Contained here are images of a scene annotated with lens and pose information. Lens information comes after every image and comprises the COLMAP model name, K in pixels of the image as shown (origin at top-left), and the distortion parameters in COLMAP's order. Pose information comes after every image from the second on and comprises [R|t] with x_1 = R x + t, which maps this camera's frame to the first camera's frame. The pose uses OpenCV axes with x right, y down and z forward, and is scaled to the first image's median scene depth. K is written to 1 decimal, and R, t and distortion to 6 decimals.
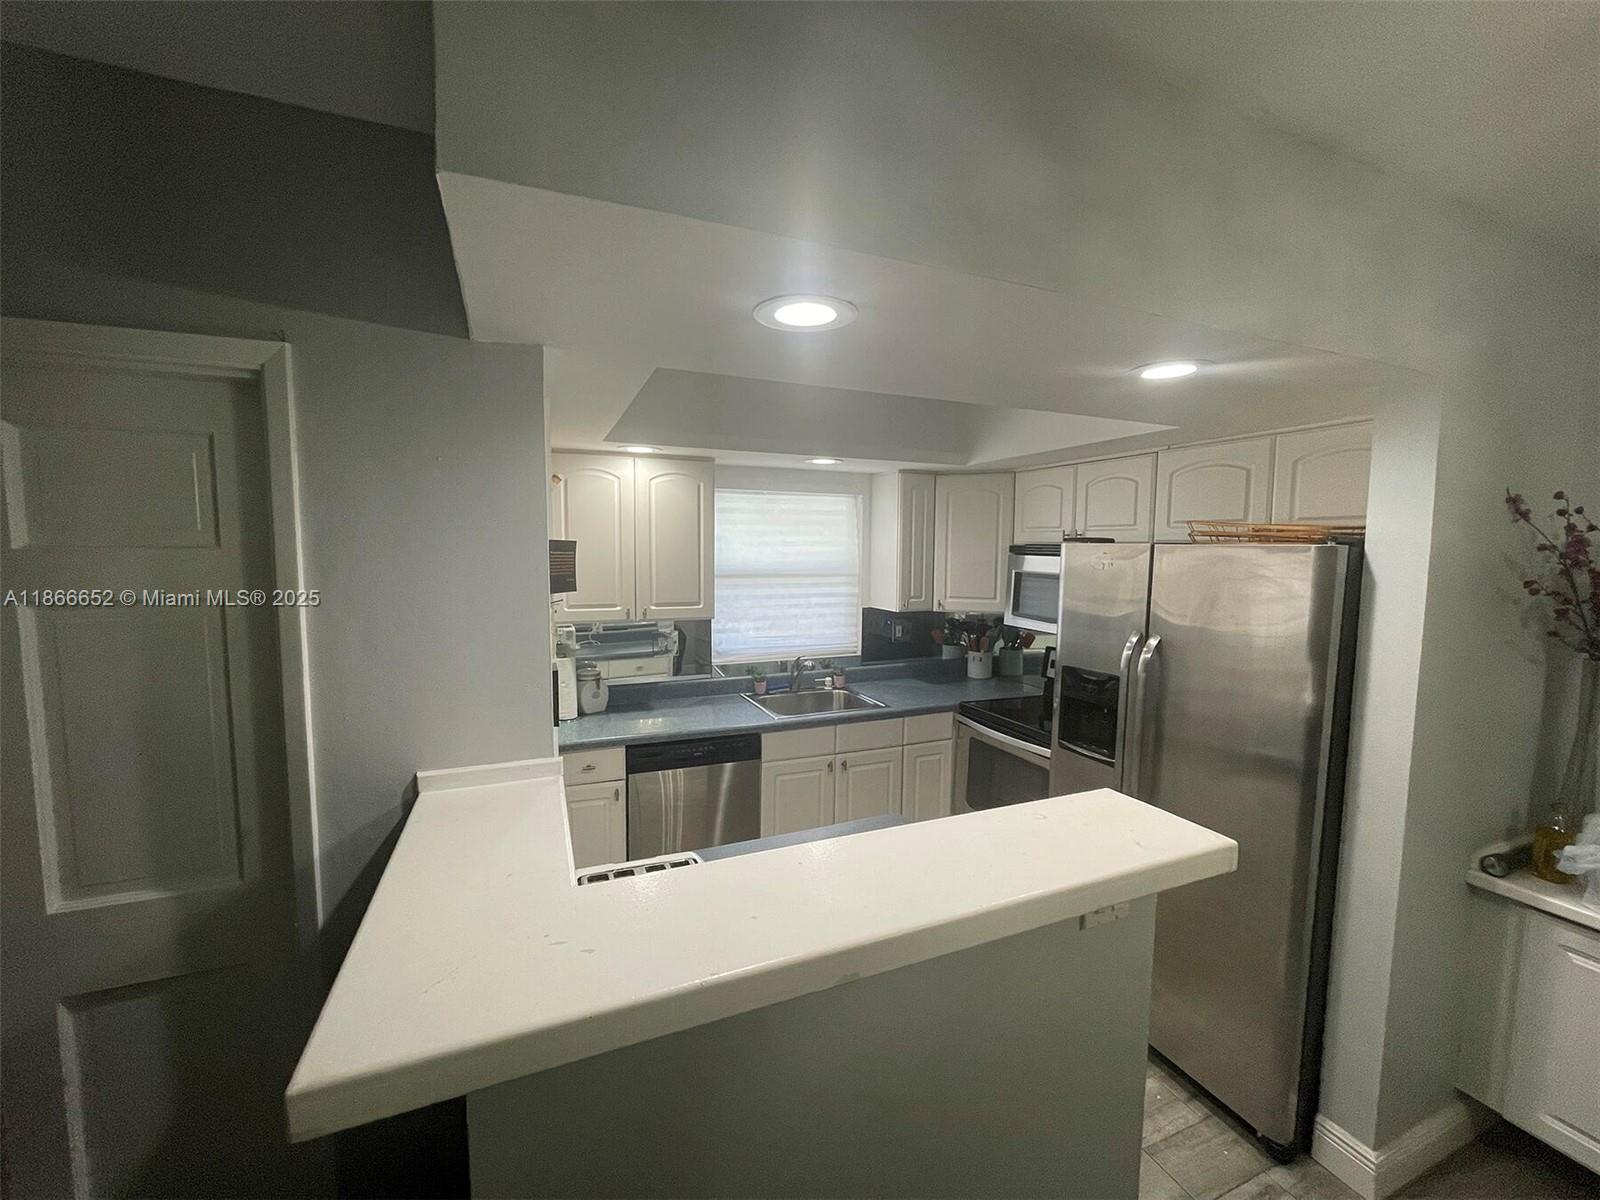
lens RADIAL K [[652.2, 0, 797.7], [0, 652.2, 600.8], [0, 0, 1]] dist [-0.000588, -0.000249]
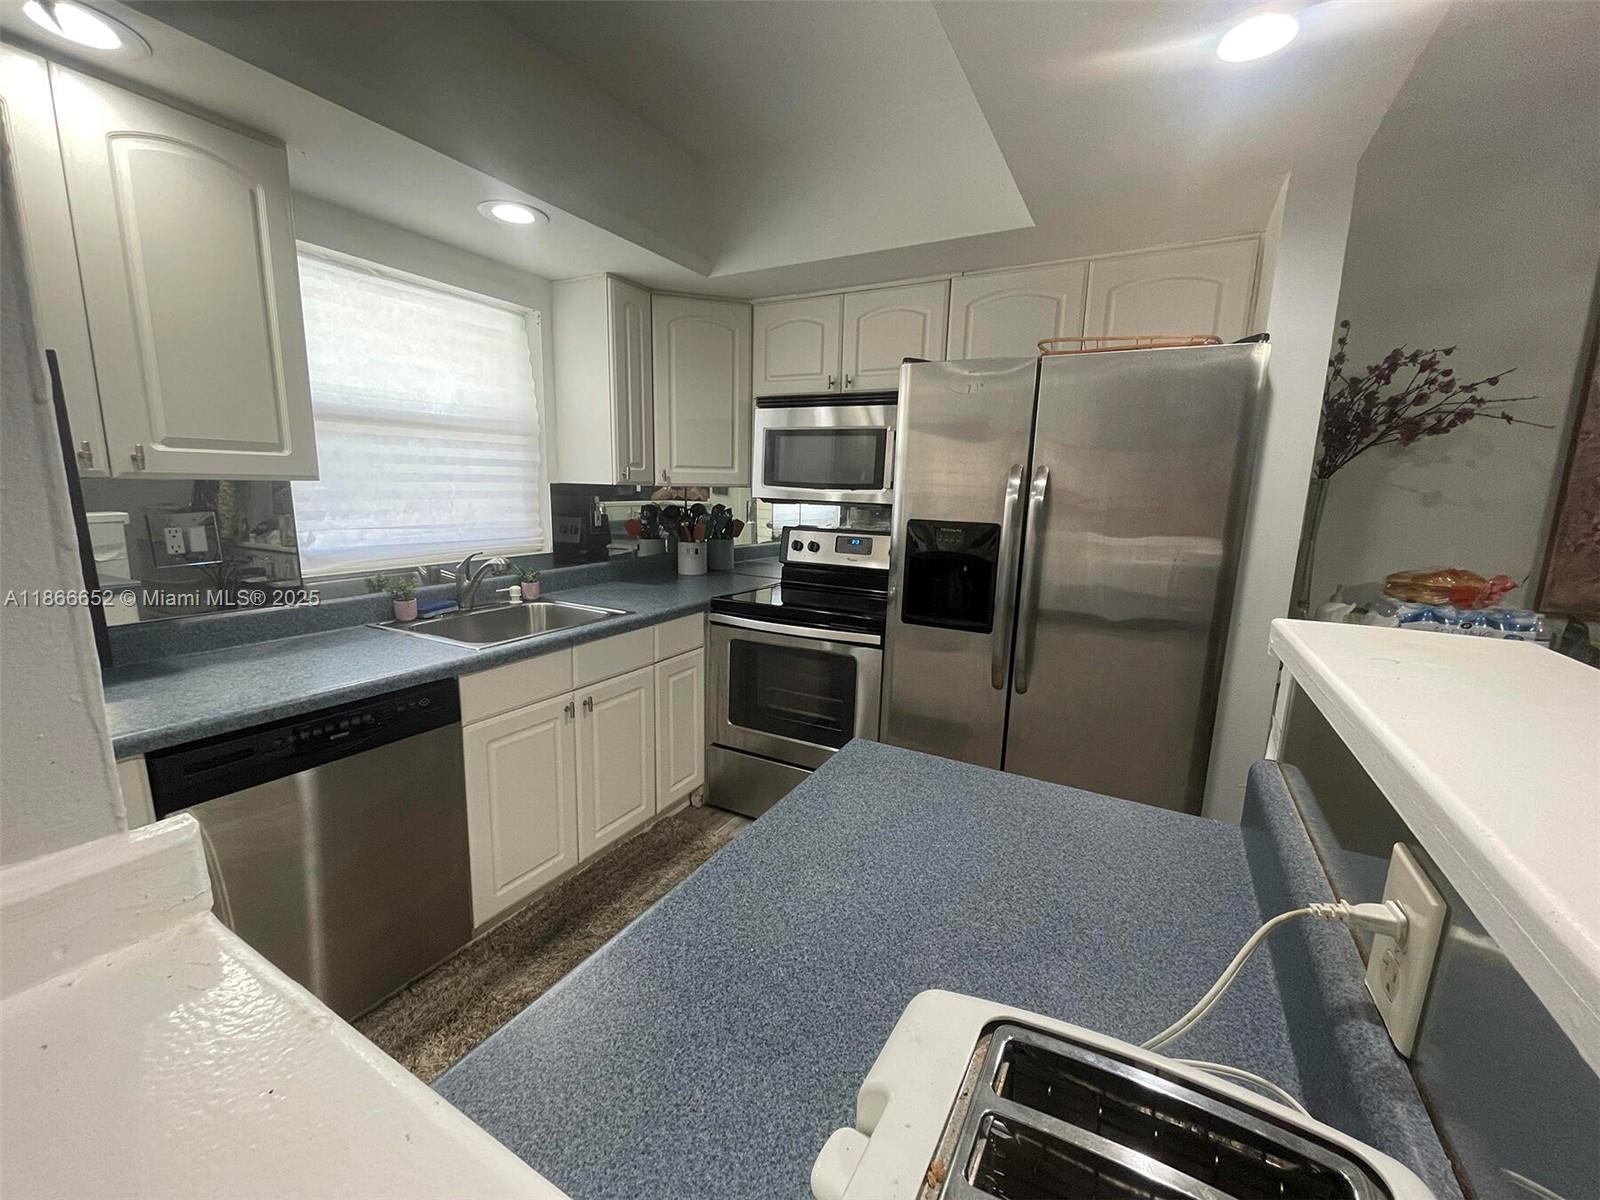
lens RADIAL K [[652.2, 0, 804.1], [0, 652.2, 599.7], [0, 0, 1]] dist [-0.000588, -0.000249]
pose [[0.778704, -0.100610, 0.619272, -0.143624], [0.037551, 0.992763, 0.114071, 0.070410], [-0.626267, -0.065574, 0.776846, 0.317175]]
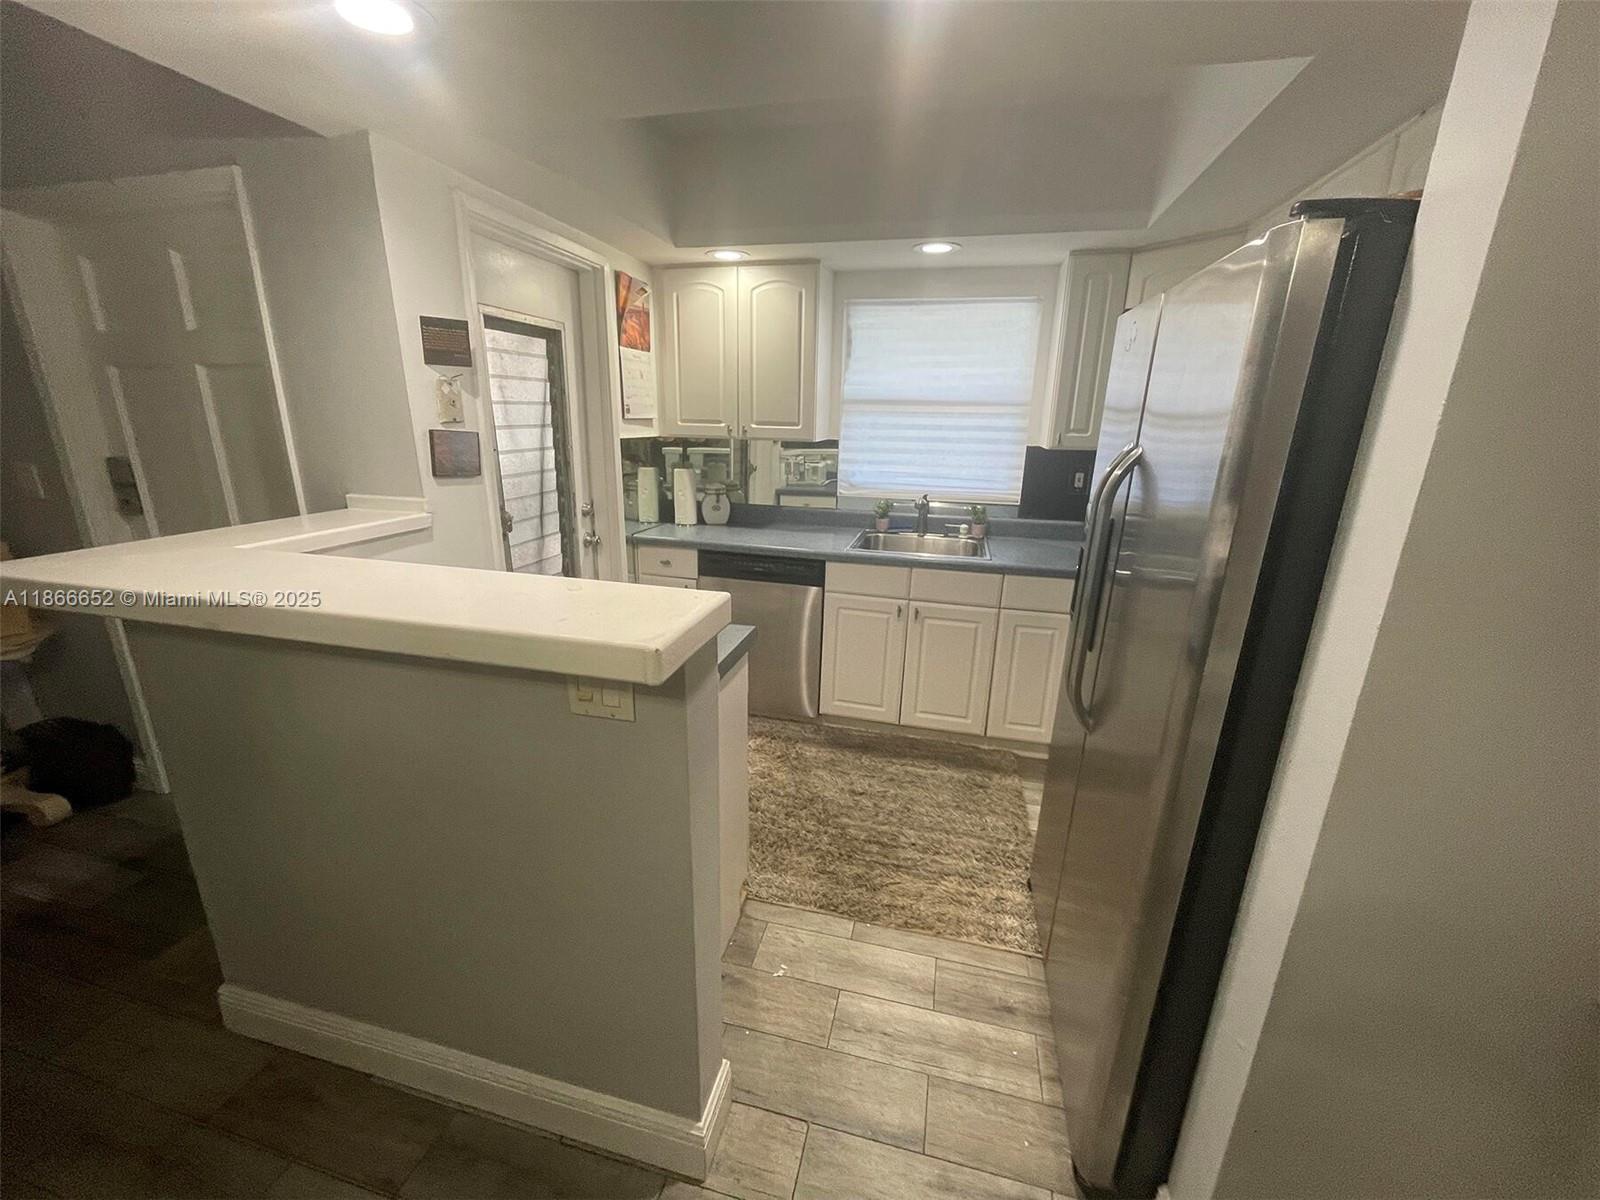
lens RADIAL K [[652.2, 0, 789.5], [0, 652.2, 602.3], [0, 0, 1]] dist [-0.000588, -0.000249]
pose [[0.790715, 0.180313, -0.585027, 0.411571], [-0.065807, 0.975137, 0.211605, 0.052791], [0.608637, -0.128820, 0.782922, 0.175147]]
